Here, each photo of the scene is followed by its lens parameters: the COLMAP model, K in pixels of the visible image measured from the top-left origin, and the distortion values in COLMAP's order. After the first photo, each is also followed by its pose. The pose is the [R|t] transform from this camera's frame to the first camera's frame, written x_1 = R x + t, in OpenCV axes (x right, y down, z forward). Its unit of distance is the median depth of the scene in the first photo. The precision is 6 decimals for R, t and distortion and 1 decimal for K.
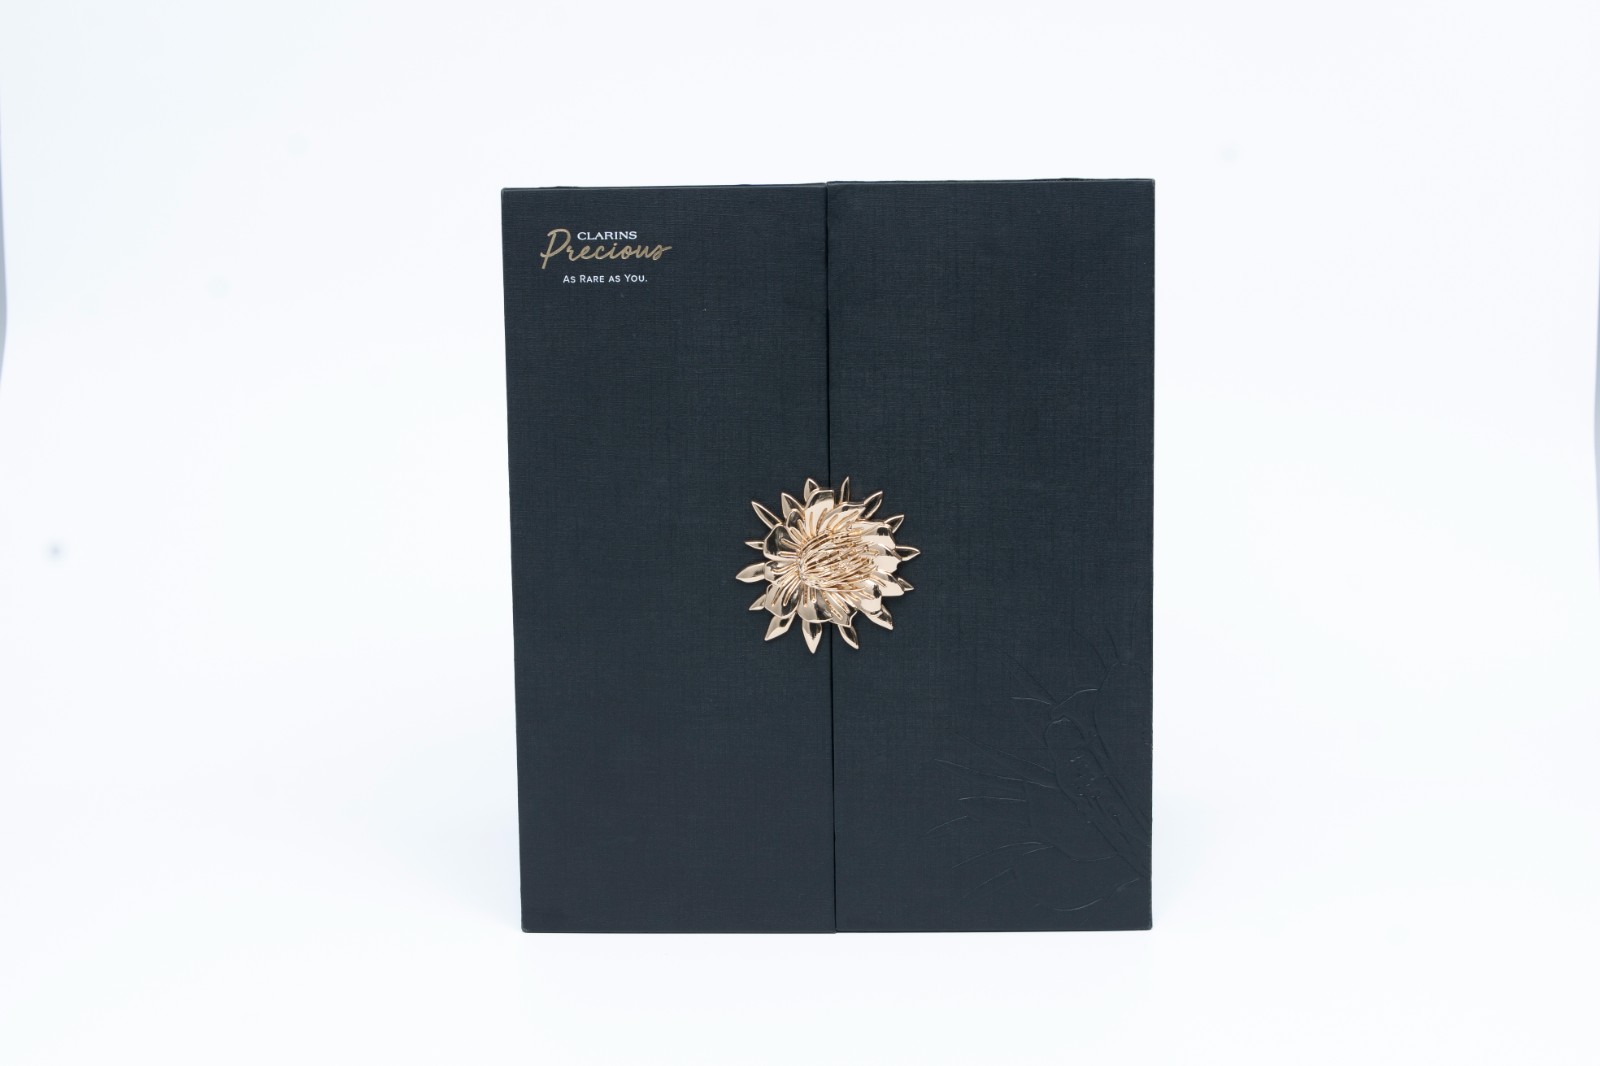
lens RADIAL K [[2435.9, 0, 800.0], [0, 2435.9, 533.0], [0, 0, 1]] dist [0.195184, -0.031544]
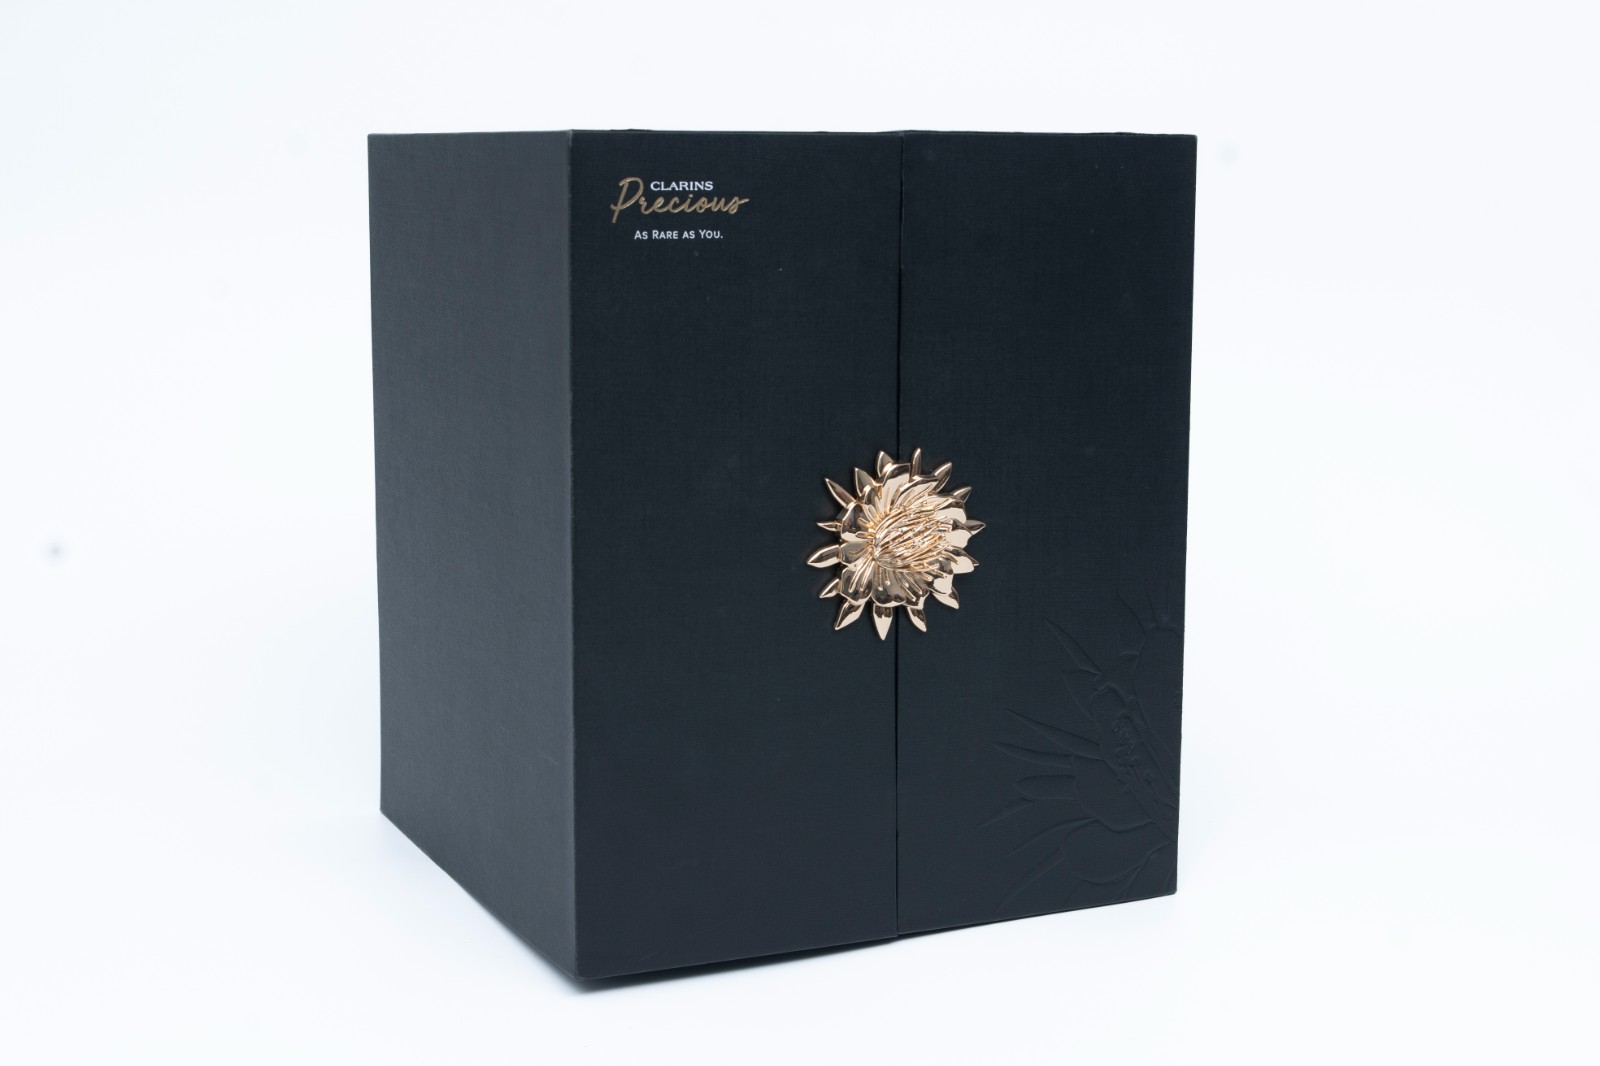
lens RADIAL K [[2435.9, 0, 800.0], [0, 2435.9, 533.0], [0, 0, 1]] dist [0.195184, -0.031544]
pose [[0.887302, -0.051168, 0.458341, -0.450518], [0.047859, 0.998676, 0.018841, -0.010392], [-0.458698, 0.005218, 0.888577, 0.190690]]
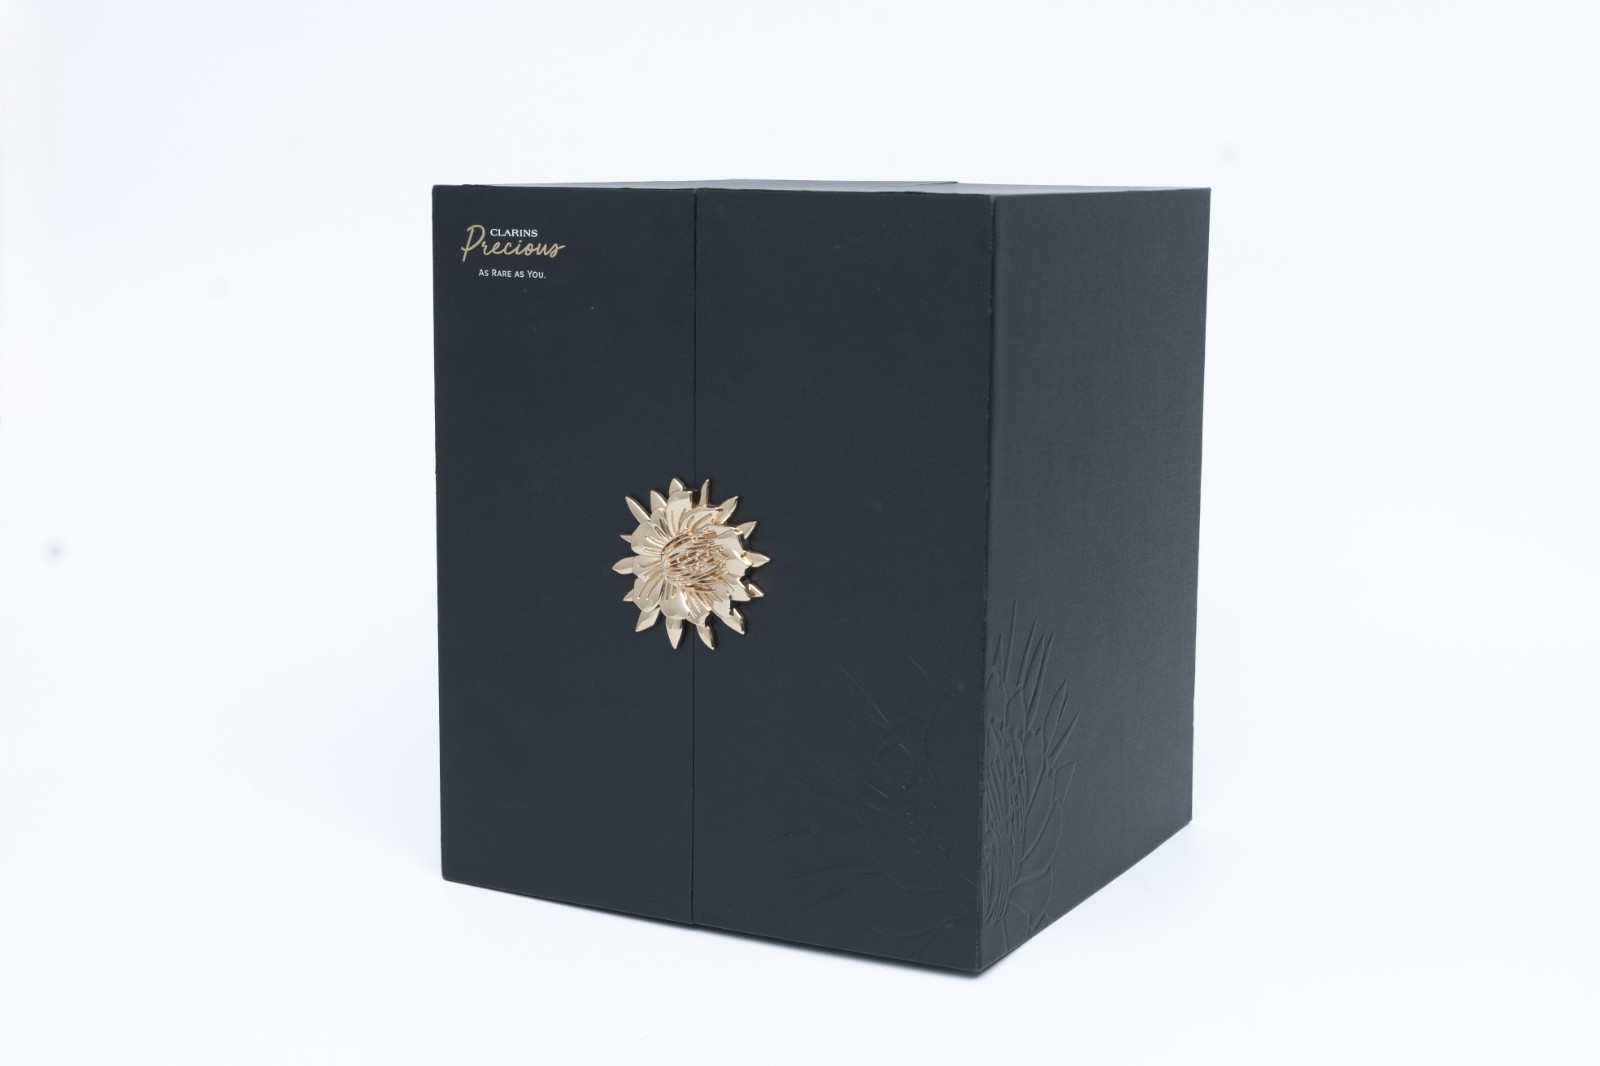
lens RADIAL K [[2435.9, 0, 800.0], [0, 2435.9, 533.0], [0, 0, 1]] dist [0.195184, -0.031544]
pose [[0.902233, 0.085808, -0.422626, 0.484052], [-0.080205, 0.996294, 0.031059, -0.035289], [0.423725, 0.005874, 0.905772, 0.098596]]
